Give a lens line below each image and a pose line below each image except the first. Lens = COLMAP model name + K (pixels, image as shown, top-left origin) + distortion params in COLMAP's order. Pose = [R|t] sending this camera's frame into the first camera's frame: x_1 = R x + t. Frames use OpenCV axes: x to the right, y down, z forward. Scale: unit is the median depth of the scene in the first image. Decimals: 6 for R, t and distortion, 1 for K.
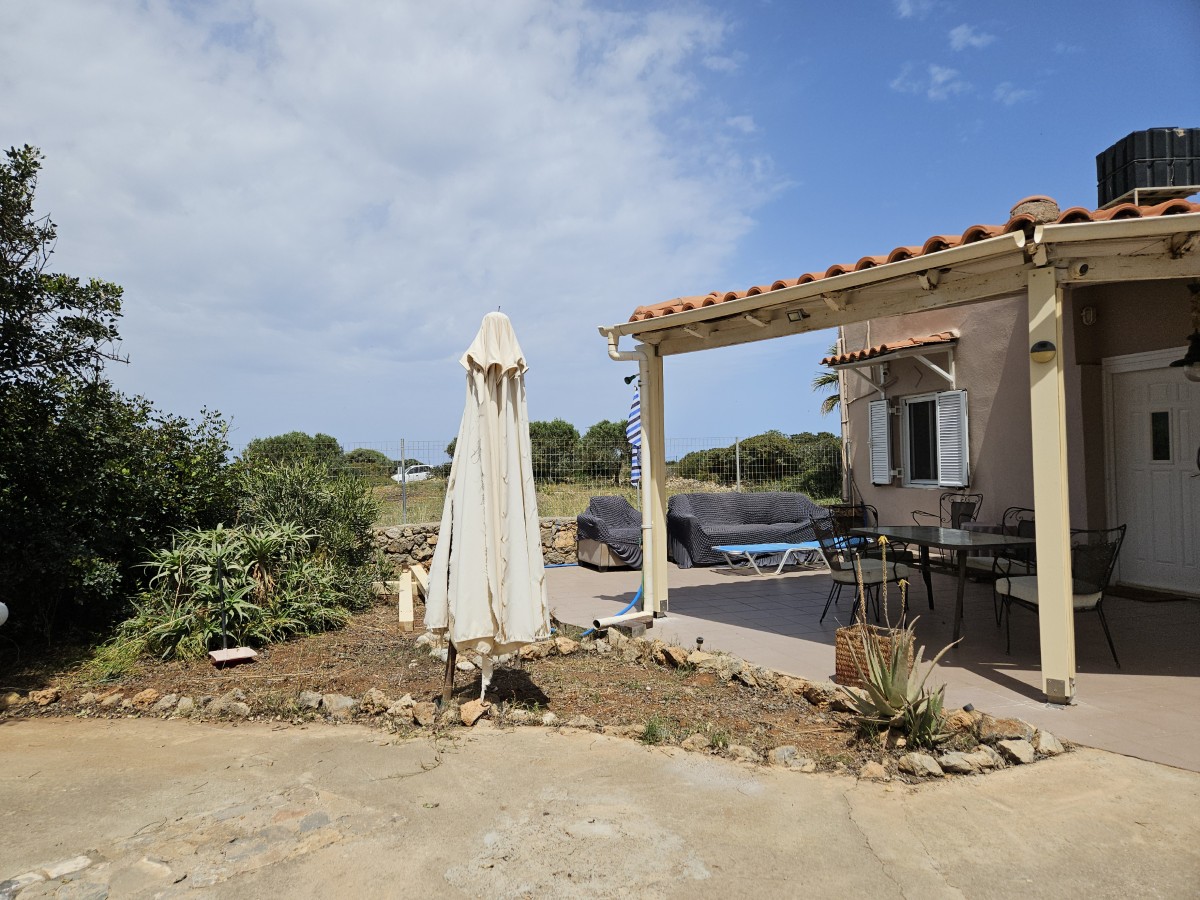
lens RADIAL K [[796.3, 0, 583.4], [0, 796.3, 449.2], [0, 0, 1]] dist [0.080781, -0.064601]
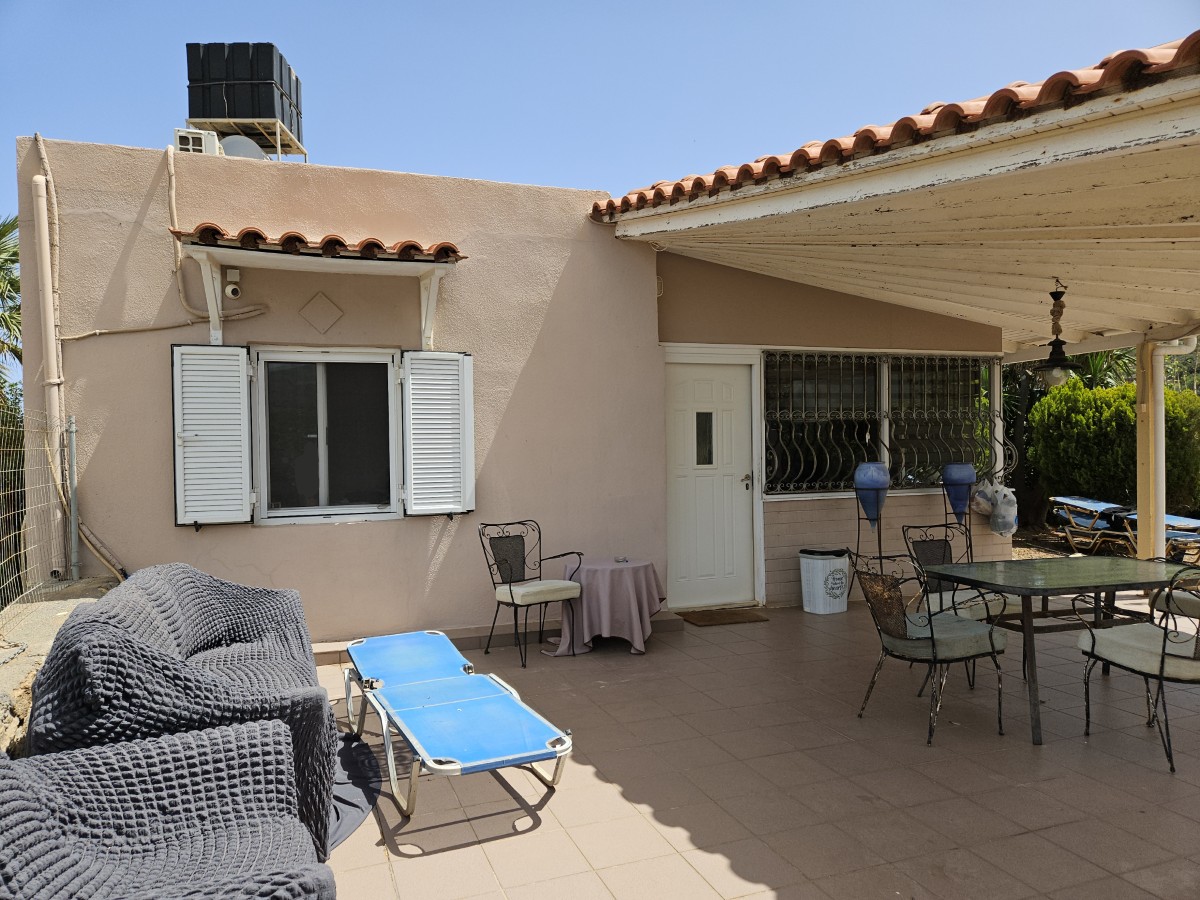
lens RADIAL K [[796.3, 0, 583.4], [0, 796.3, 449.2], [0, 0, 1]] dist [0.080781, -0.064601]
pose [[-0.103163, 0.020239, 0.994459, -0.295831], [0.002278, 0.999795, -0.020112, 0.024623], [-0.994662, 0.000190, -0.103188, 2.084750]]
